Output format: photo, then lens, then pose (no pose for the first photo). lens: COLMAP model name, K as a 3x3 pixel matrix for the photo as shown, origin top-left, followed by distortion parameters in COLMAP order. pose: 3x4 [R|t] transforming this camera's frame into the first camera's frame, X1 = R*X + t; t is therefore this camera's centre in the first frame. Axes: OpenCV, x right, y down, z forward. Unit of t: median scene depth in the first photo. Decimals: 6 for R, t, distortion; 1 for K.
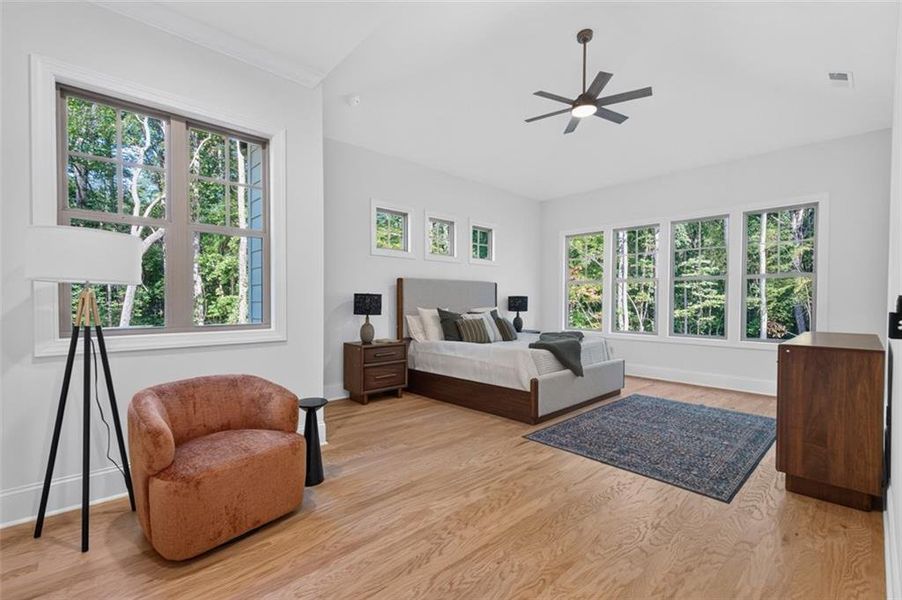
lens RADIAL K [[393.3, 0, 448.8], [0, 393.3, 304.9], [0, 0, 1]] dist [0.003301, -0.000972]
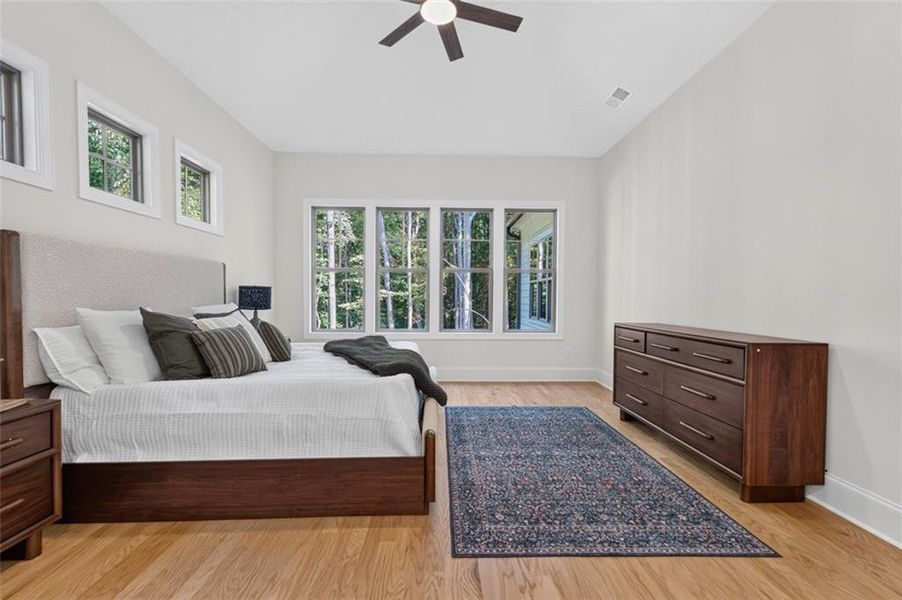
lens RADIAL K [[393.3, 0, 448.8], [0, 393.3, 304.9], [0, 0, 1]] dist [0.003301, -0.000972]
pose [[0.664066, -0.017631, 0.747466, -0.136420], [0.004560, 0.999799, 0.019532, -0.003262], [-0.747660, -0.009562, 0.664012, 0.459603]]
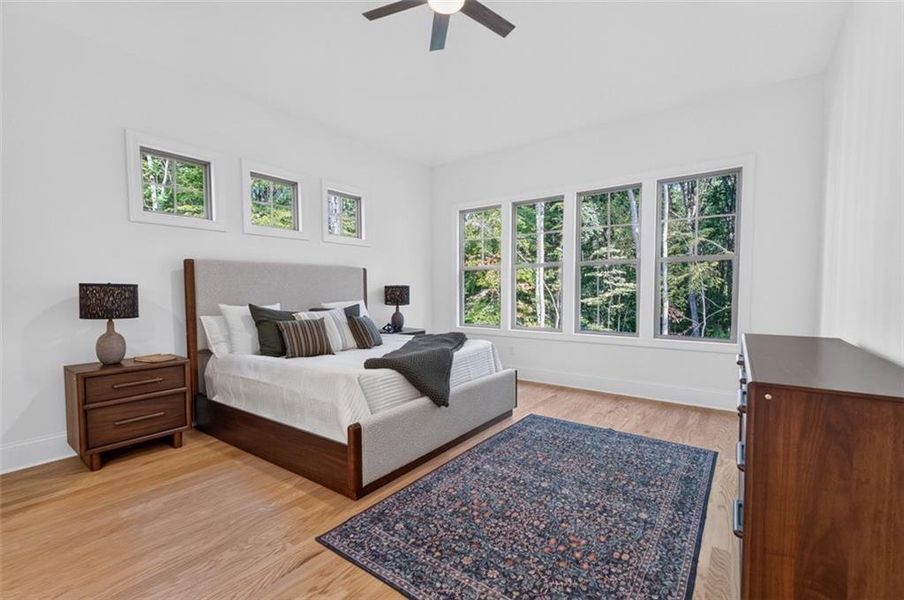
lens RADIAL K [[394.1, 0, 449.8], [0, 394.1, 304.9], [0, 0, 1]] dist [0.003301, -0.000972]
pose [[0.983779, -0.015198, 0.178740, 0.192371], [0.010427, 0.999565, 0.027597, -0.006531], [-0.179082, -0.025286, 0.983509, 0.293322]]
